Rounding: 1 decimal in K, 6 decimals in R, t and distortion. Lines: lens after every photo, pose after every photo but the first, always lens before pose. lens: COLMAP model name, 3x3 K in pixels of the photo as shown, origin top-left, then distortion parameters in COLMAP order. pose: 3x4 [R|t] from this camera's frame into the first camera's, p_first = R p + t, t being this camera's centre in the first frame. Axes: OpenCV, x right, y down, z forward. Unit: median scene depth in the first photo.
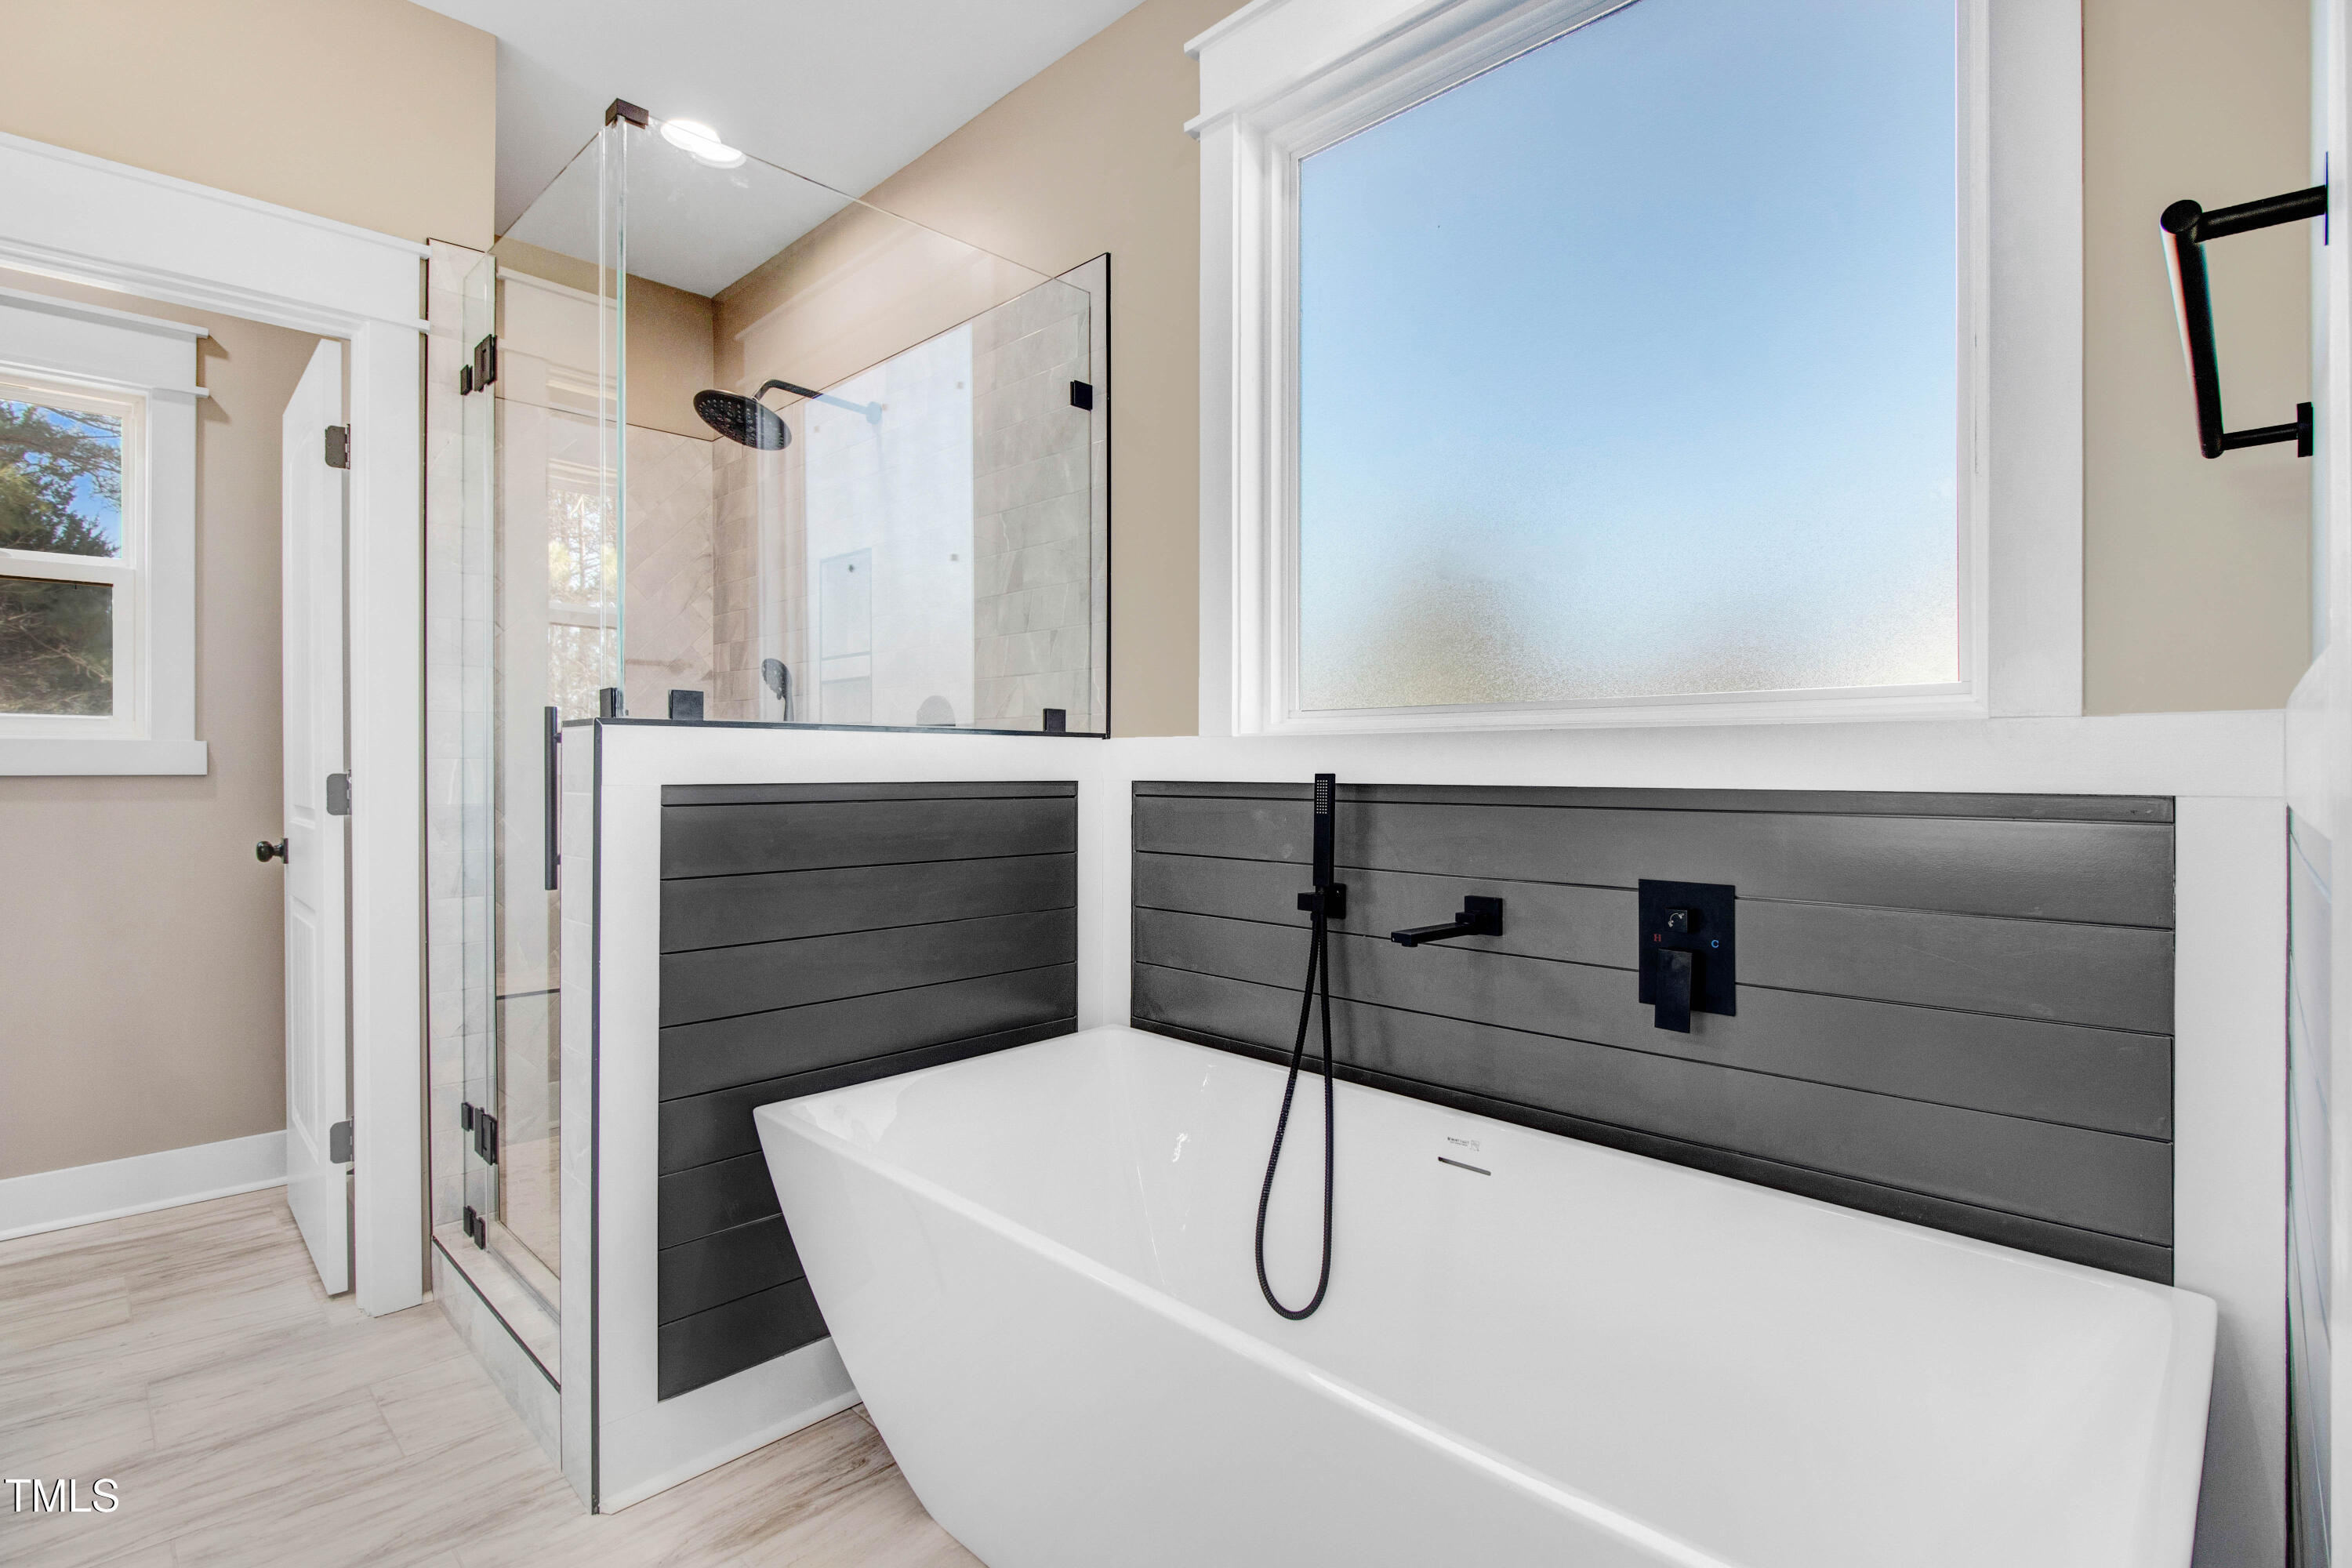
lens RADIAL K [[1197.3, 0, 1161.8], [0, 1197.3, 772.1], [0, 0, 1]] dist [0.002800, -0.001386]
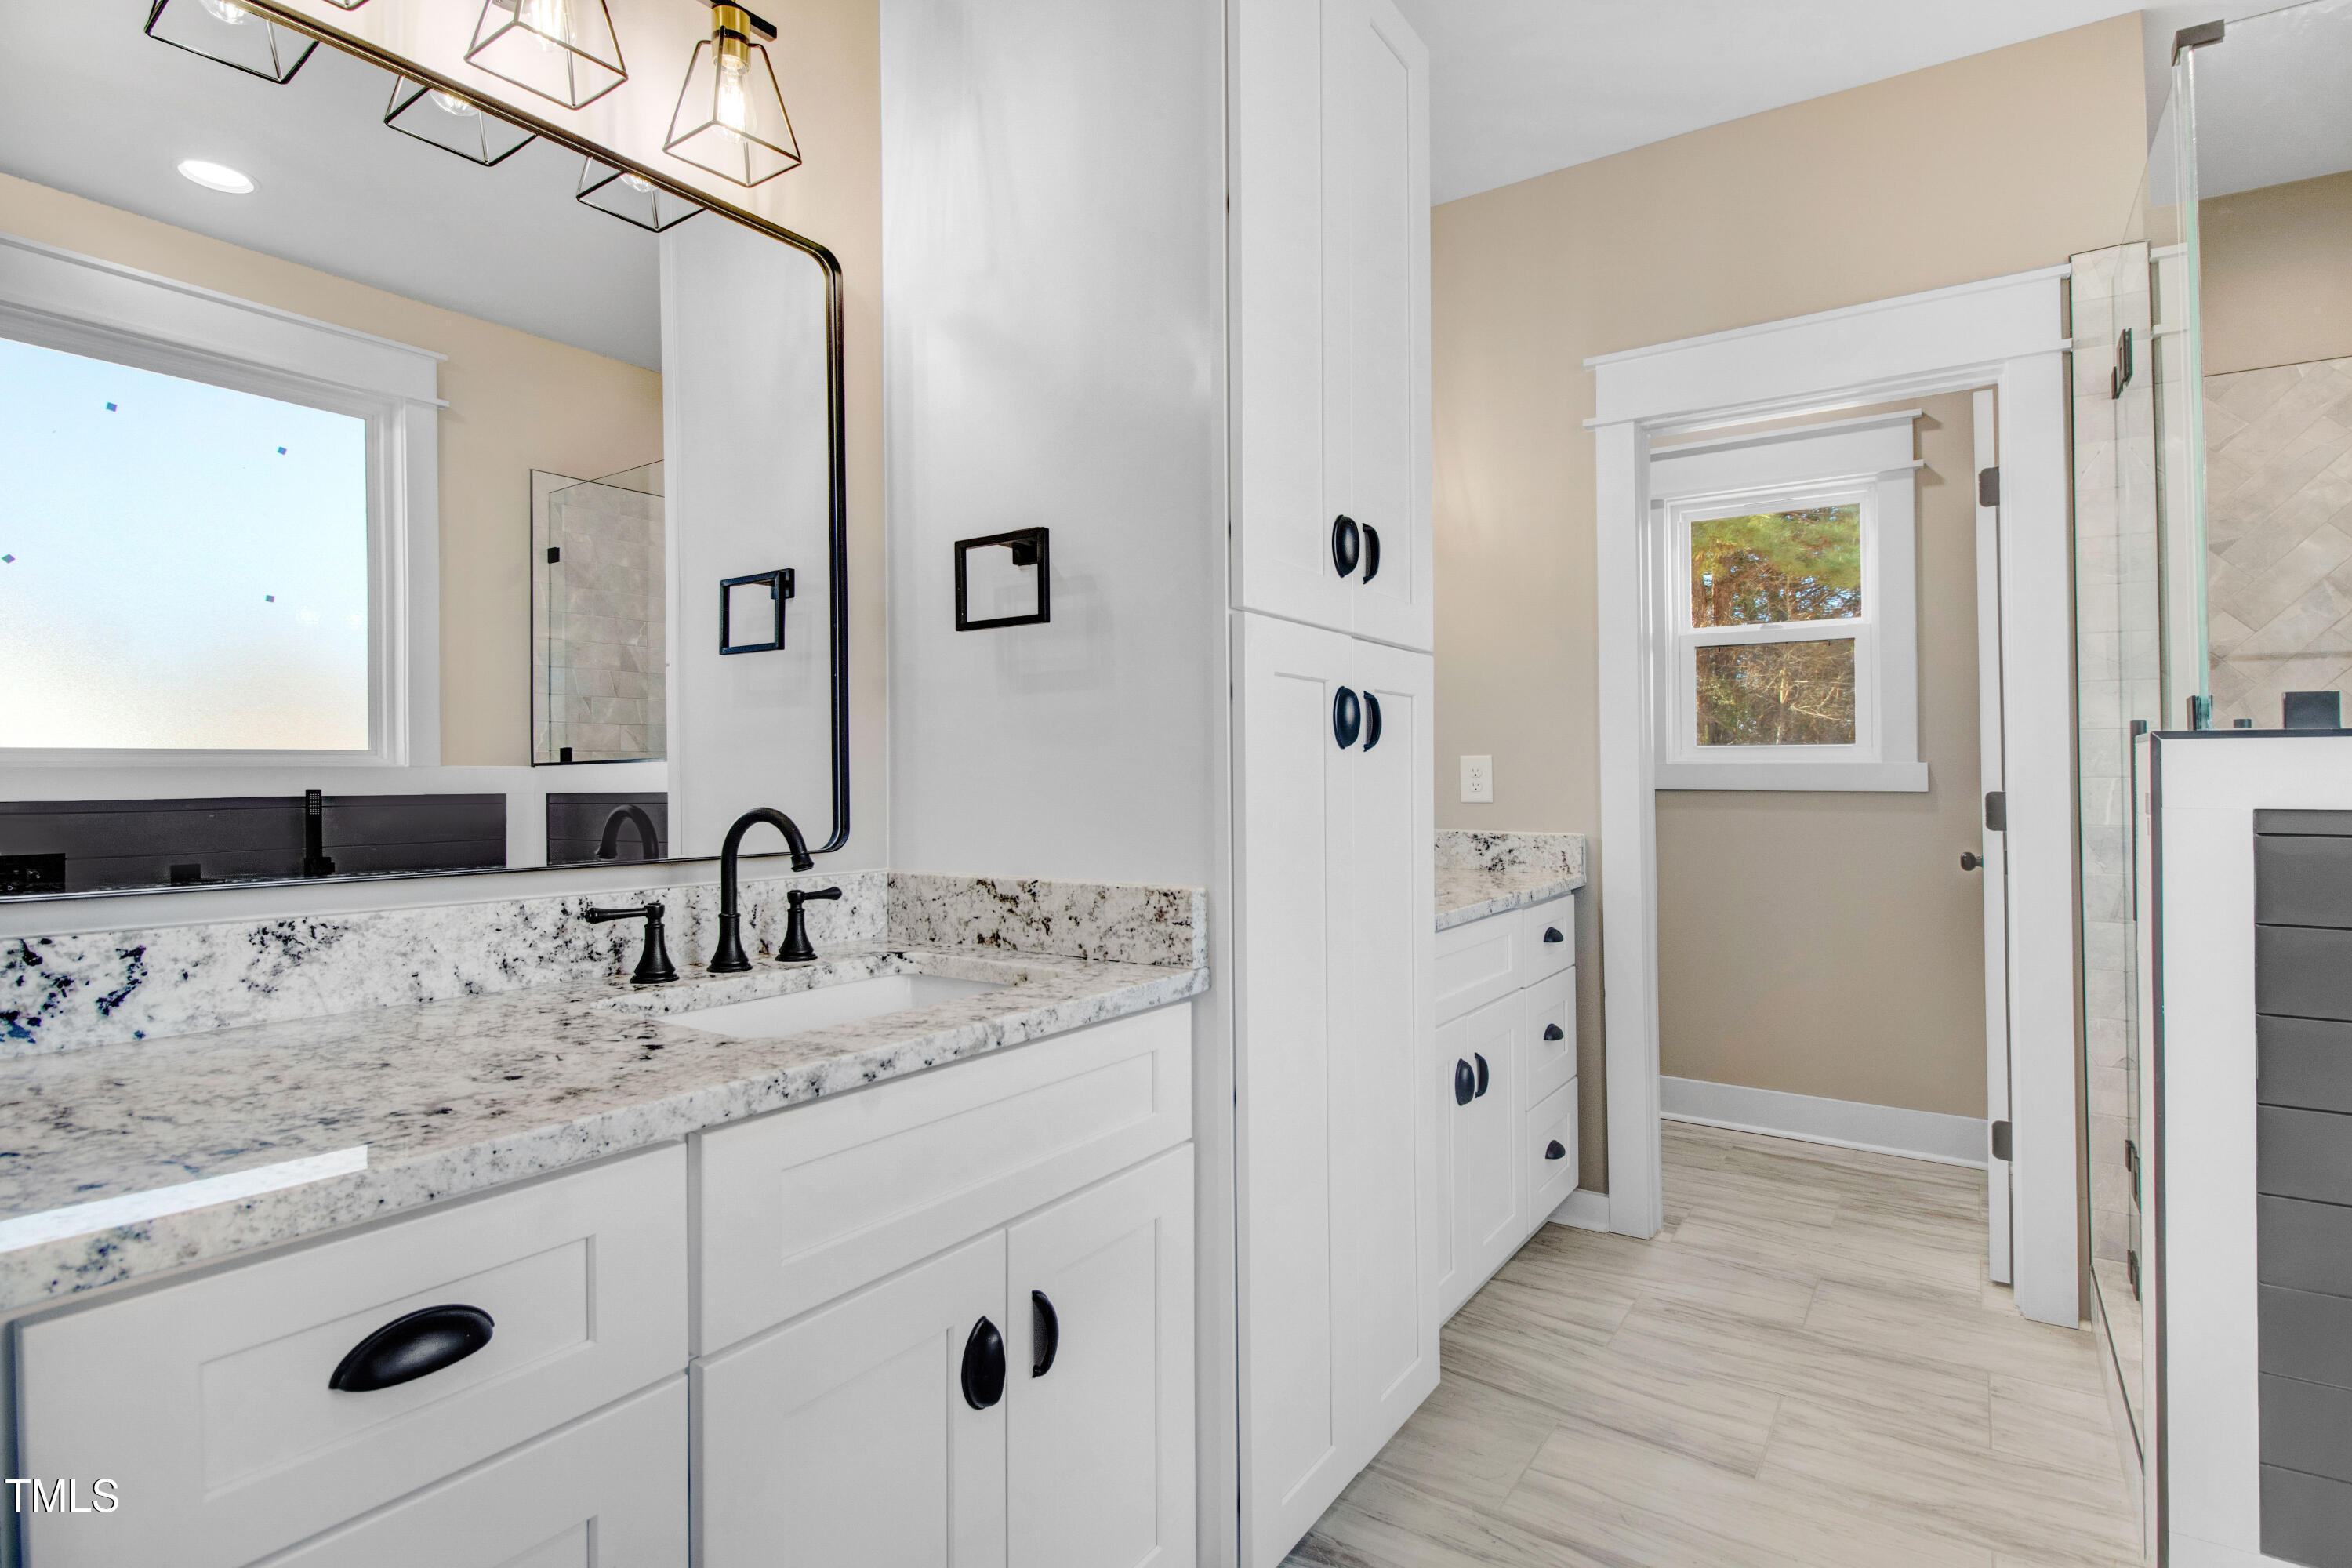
lens RADIAL K [[1122.2, 0, 1172.0], [0, 1122.2, 779.5], [0, 0, 1]] dist [-0.005815, -0.006222]
pose [[0.206627, -0.001271, -0.978419, 0.440529], [-0.008008, 0.999963, -0.002991, -0.003745], [0.978387, 0.008454, 0.206609, 0.266211]]
